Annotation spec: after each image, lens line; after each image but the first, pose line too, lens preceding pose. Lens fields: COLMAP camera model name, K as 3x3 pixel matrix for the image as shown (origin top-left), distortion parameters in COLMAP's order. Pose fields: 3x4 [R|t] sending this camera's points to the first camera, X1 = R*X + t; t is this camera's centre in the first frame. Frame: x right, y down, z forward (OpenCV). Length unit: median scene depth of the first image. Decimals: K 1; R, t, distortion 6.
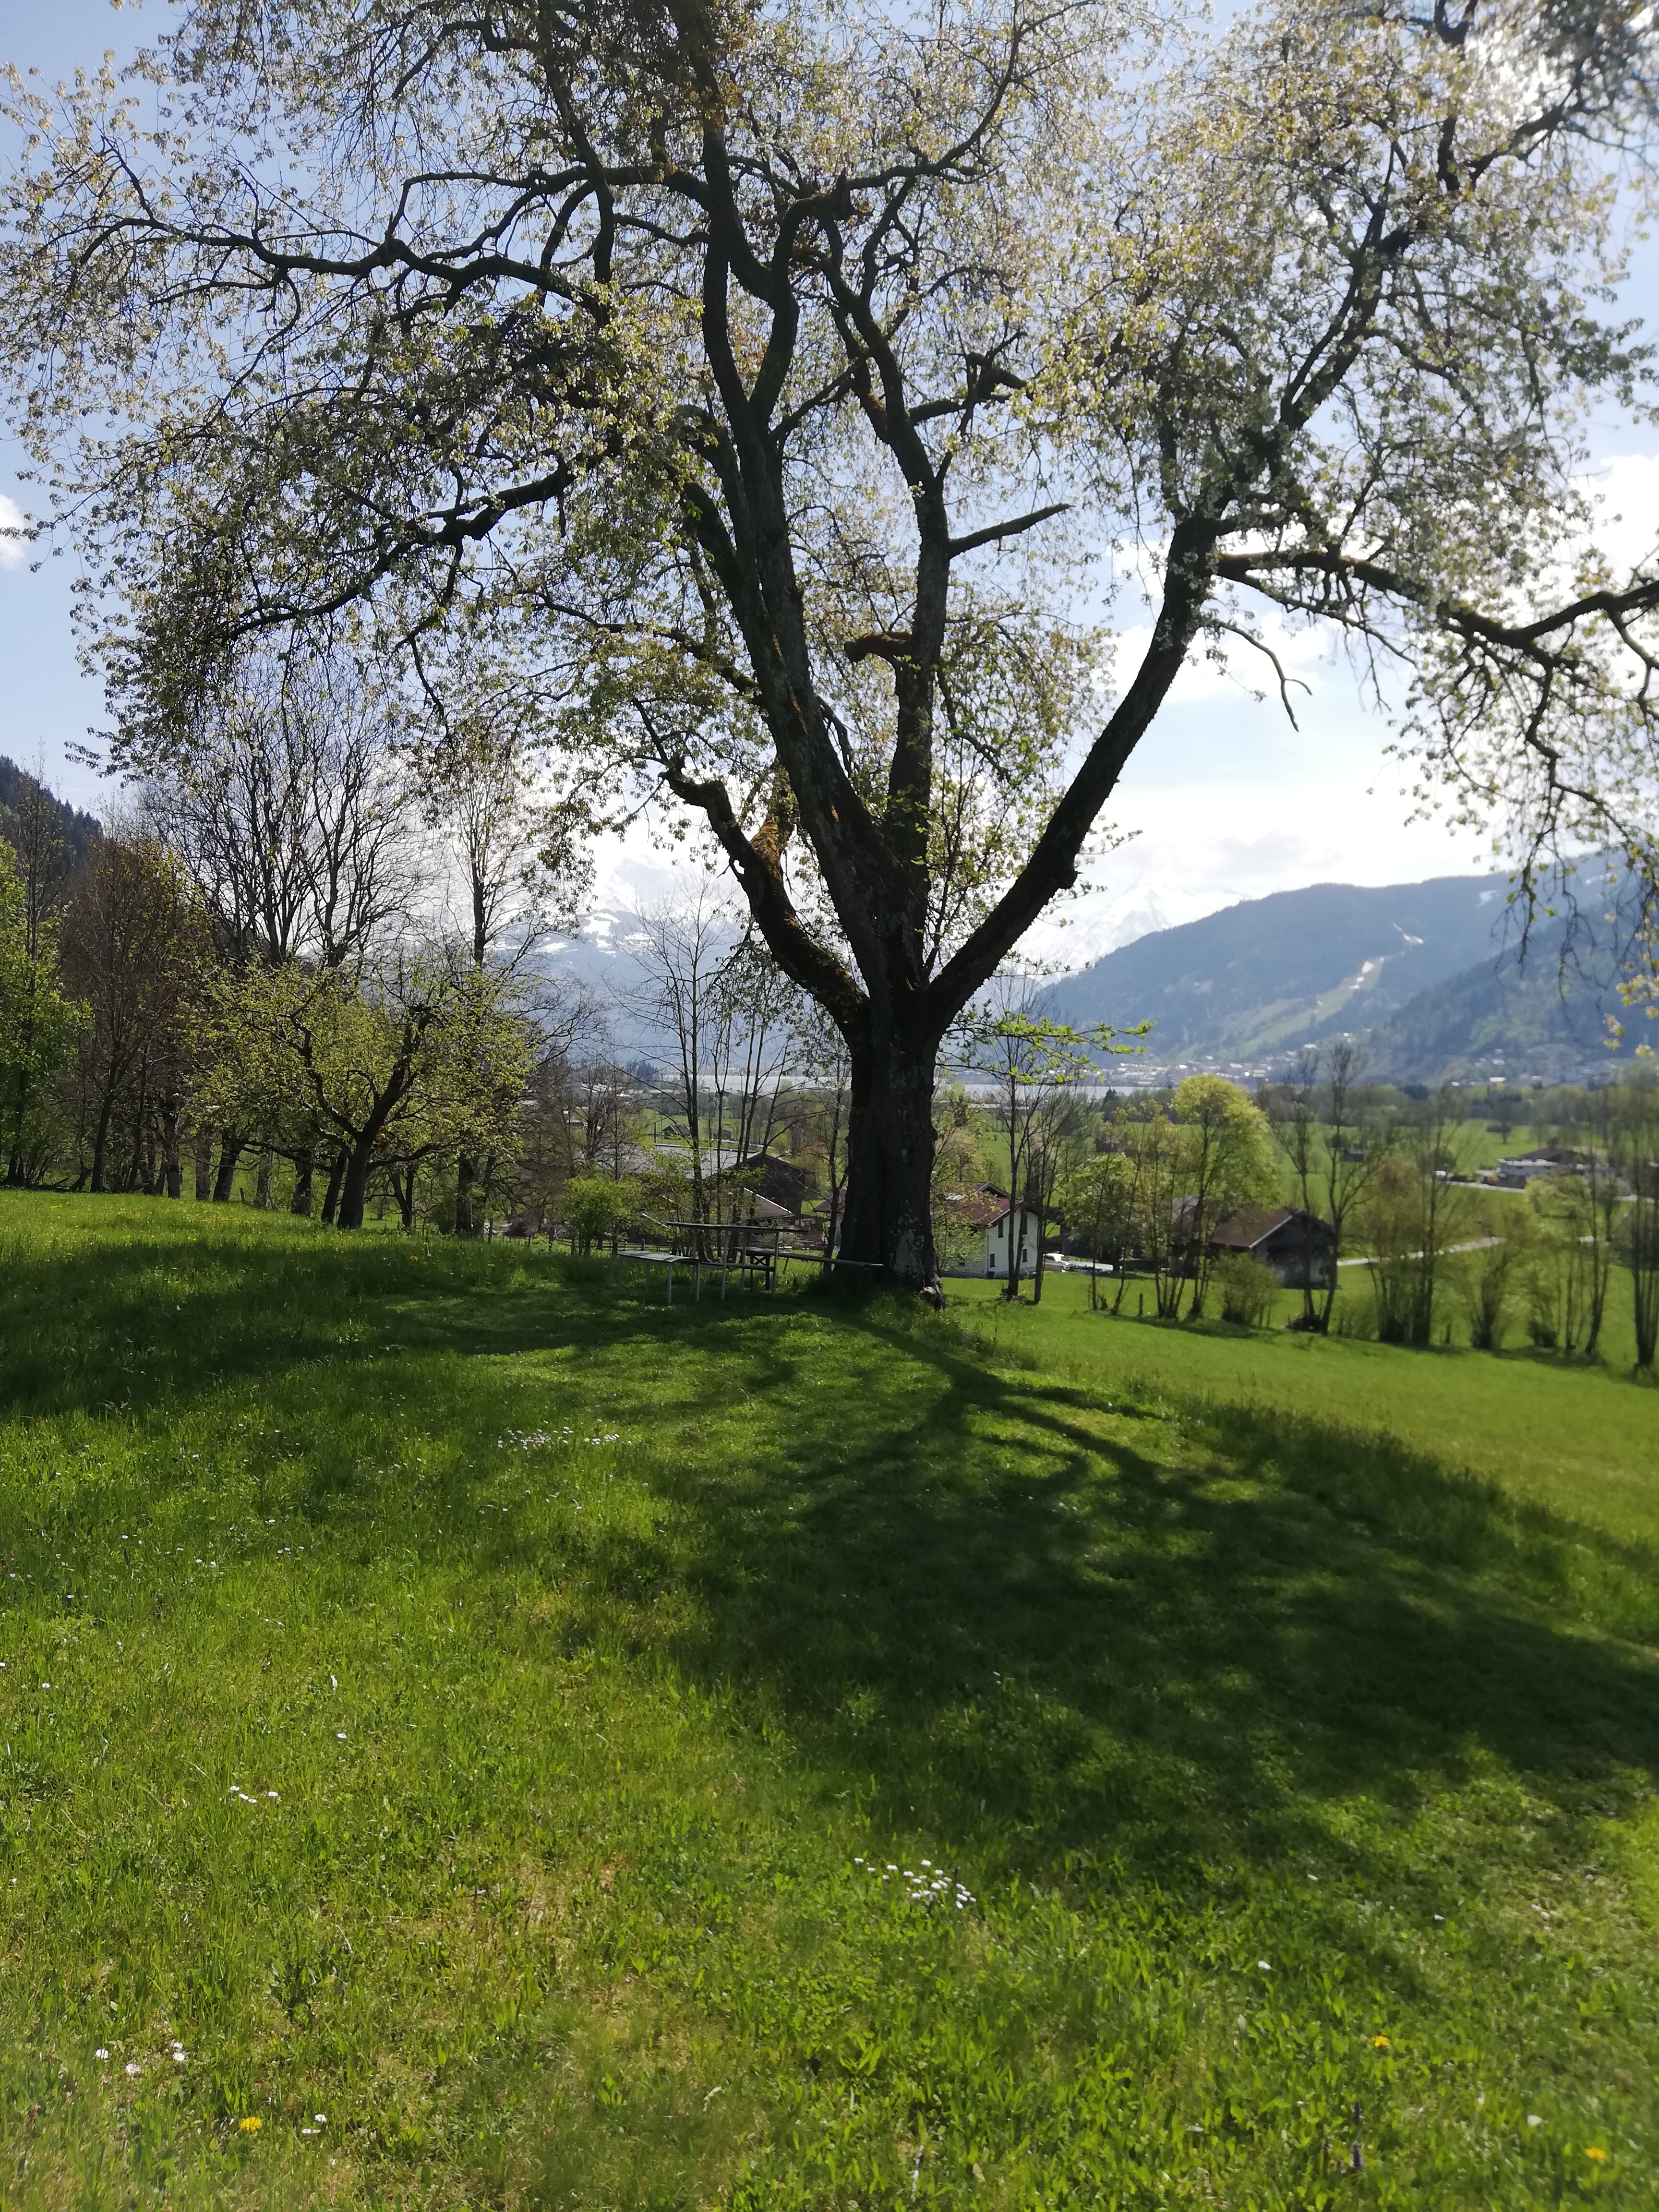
lens RADIAL K [[1657.3, 0, 805.7], [0, 1657.3, 1126.6], [0, 0, 1]] dist [0.020577, -0.023234]
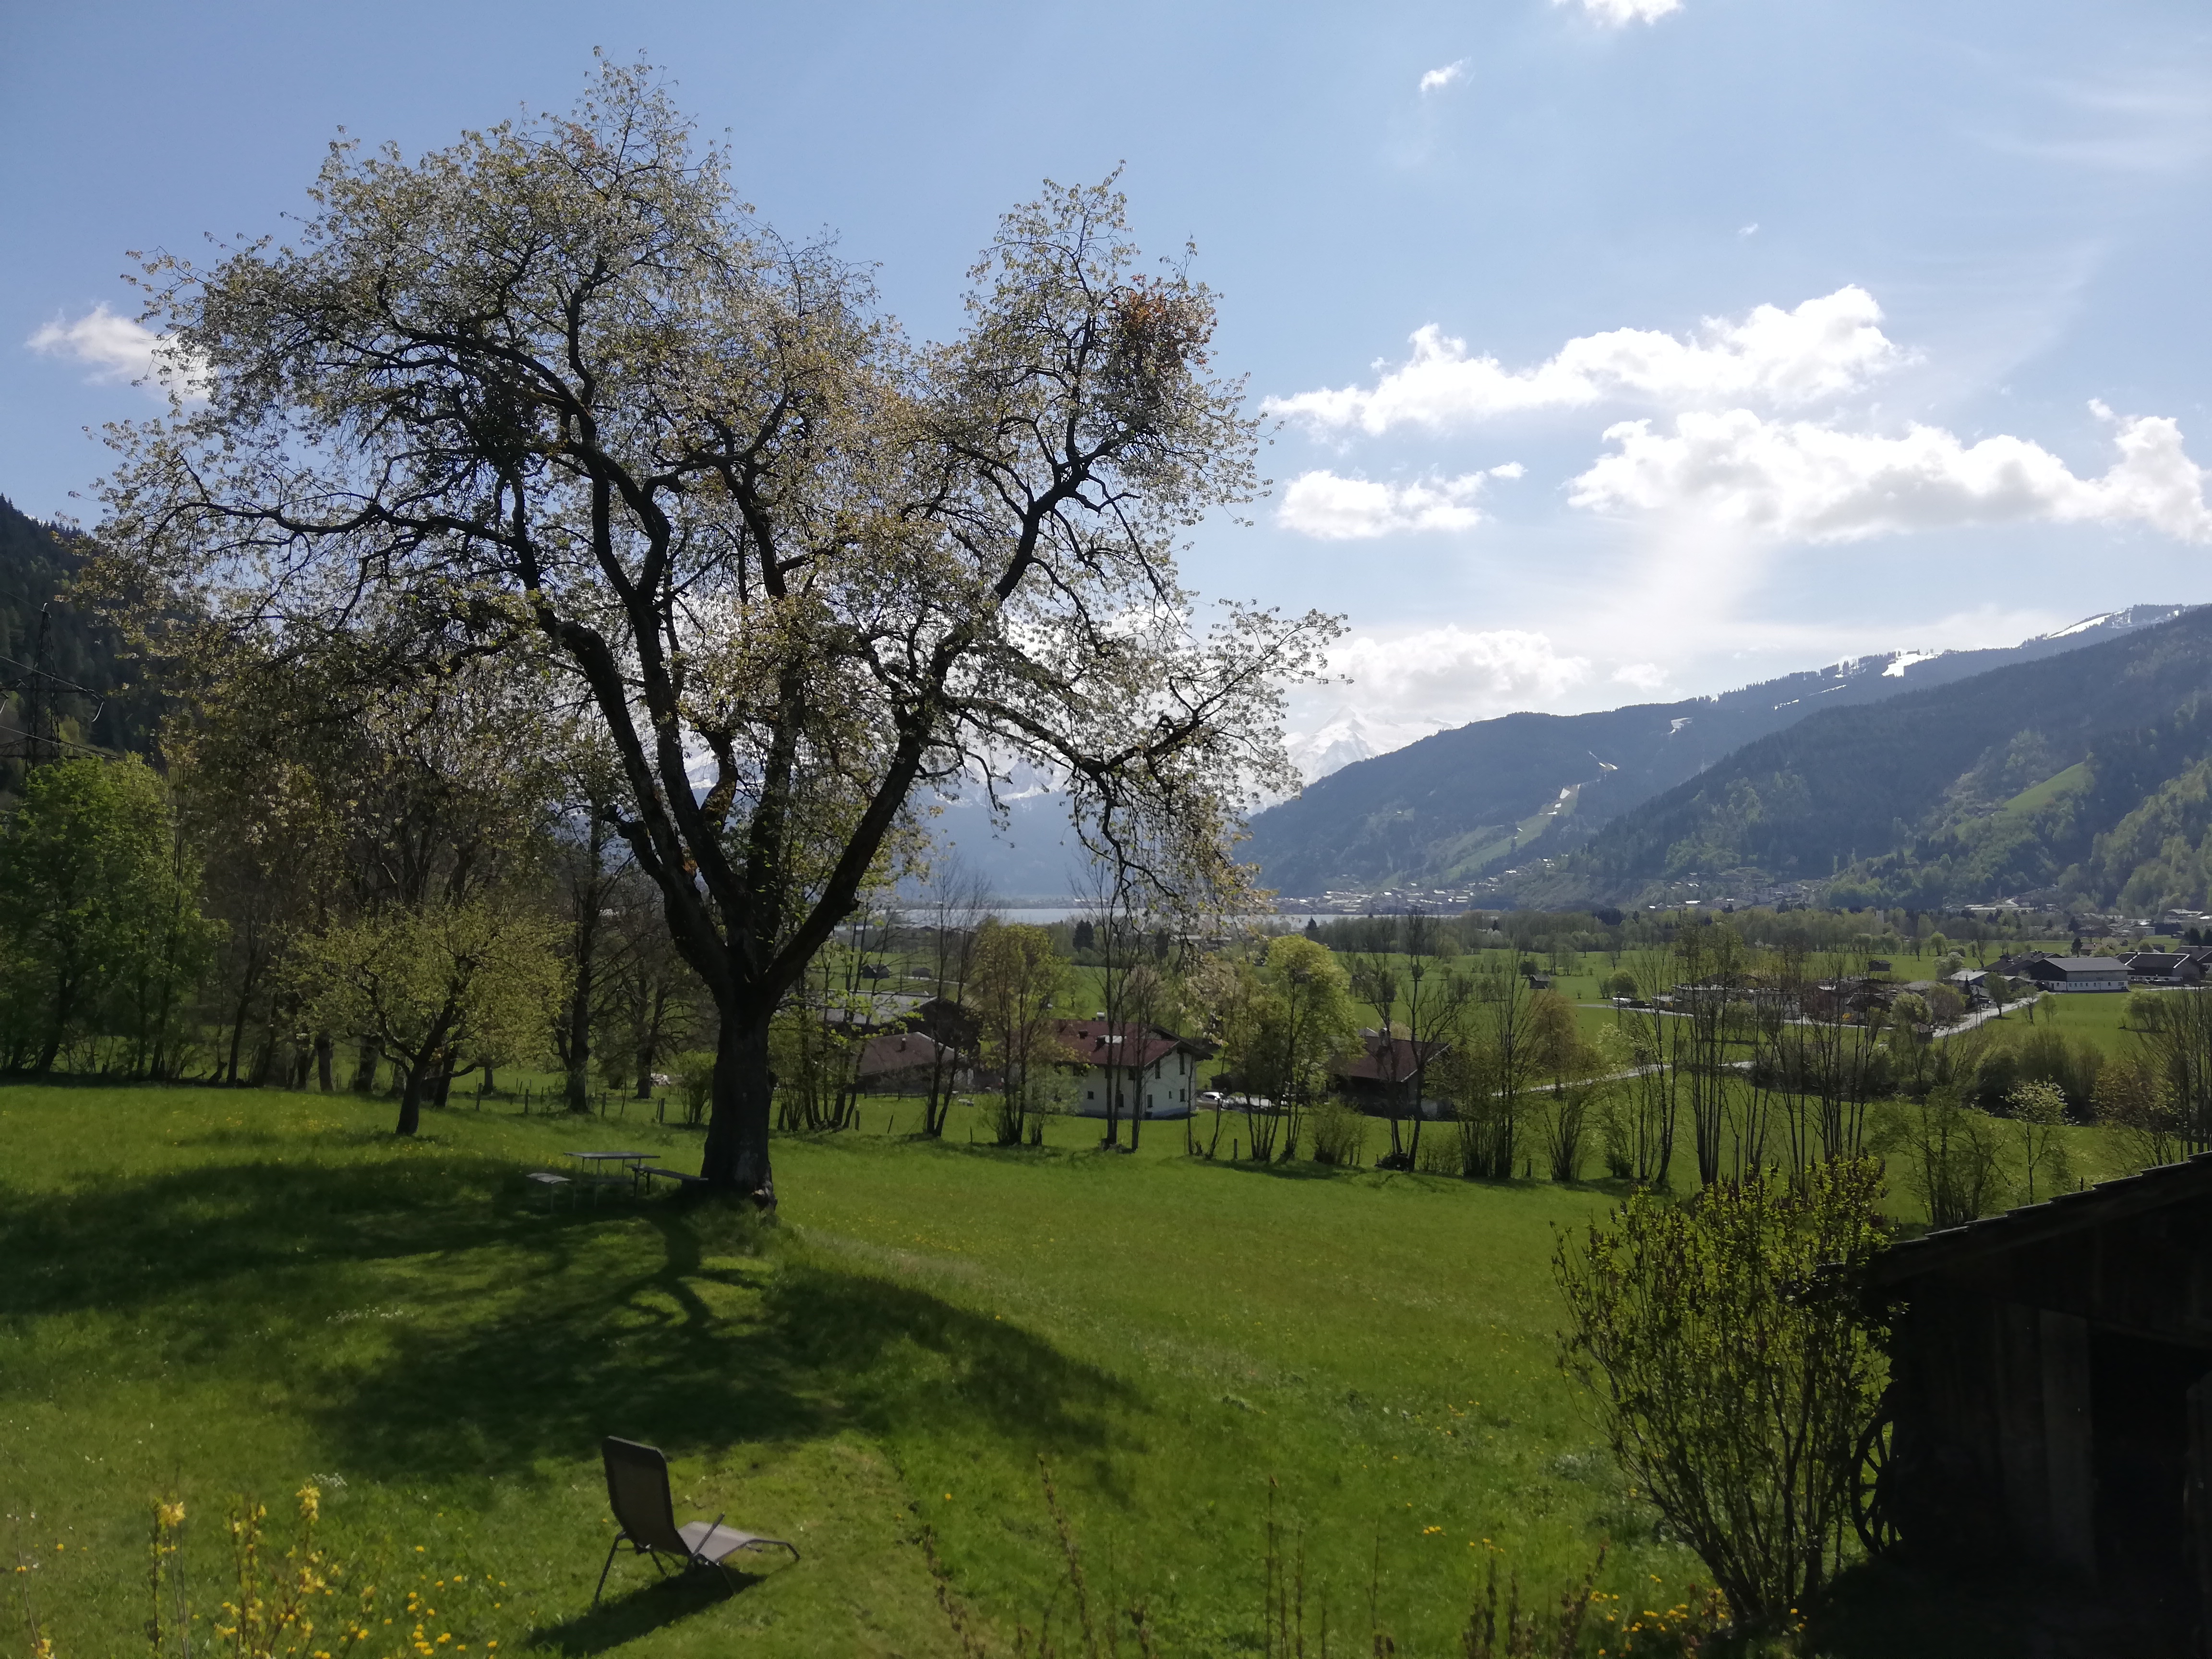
lens RADIAL K [[1657.3, 0, 1101.4], [0, 1657.3, 848.1], [0, 0, 1]] dist [0.020577, -0.023234]
pose [[0.998605, -0.012378, 0.051322, 0.054259], [0.015717, 0.997750, -0.065183, -0.018329], [-0.050400, 0.065899, 0.996553, -0.085936]]
